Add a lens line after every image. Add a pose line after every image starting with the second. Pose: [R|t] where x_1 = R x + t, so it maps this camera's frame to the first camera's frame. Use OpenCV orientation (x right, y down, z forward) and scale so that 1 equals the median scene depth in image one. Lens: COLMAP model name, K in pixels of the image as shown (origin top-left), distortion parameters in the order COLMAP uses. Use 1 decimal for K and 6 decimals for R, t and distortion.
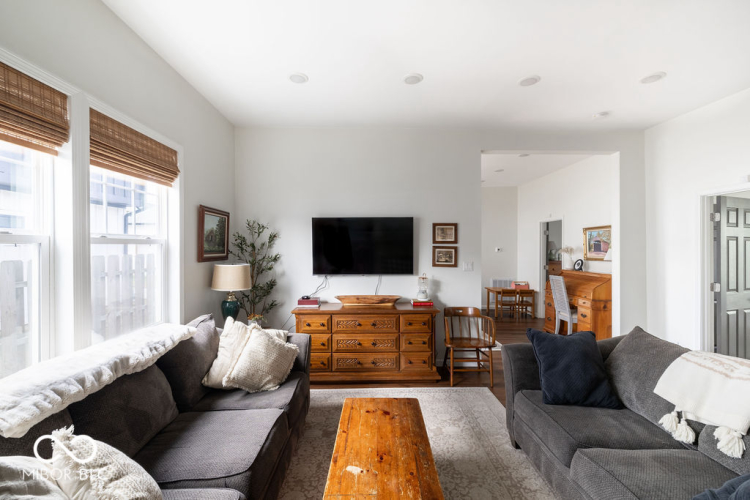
lens RADIAL K [[316.0, 0, 370.7], [0, 316.0, 247.1], [0, 0, 1]] dist [0.002829, -0.000509]
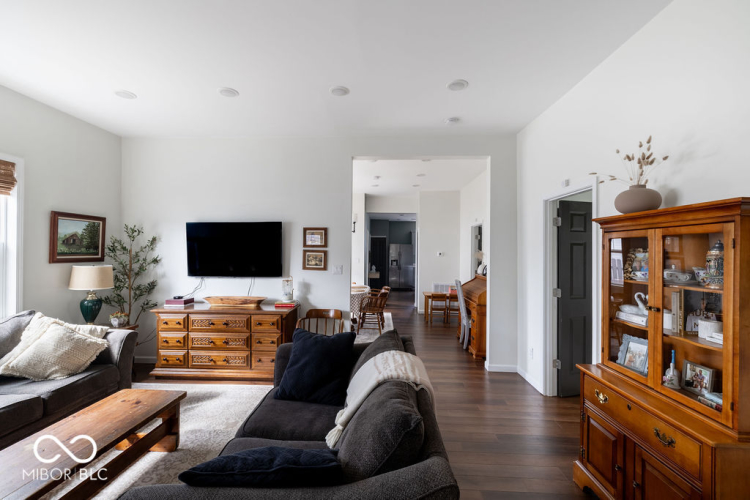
lens RADIAL K [[316.0, 0, 367.2], [0, 316.0, 249.2], [0, 0, 1]] dist [0.002829, -0.000509]
pose [[0.997881, 0.004755, -0.064893, 0.537837], [-0.005158, 0.999968, -0.006037, 0.000117], [0.064863, 0.006359, 0.997874, -0.021814]]
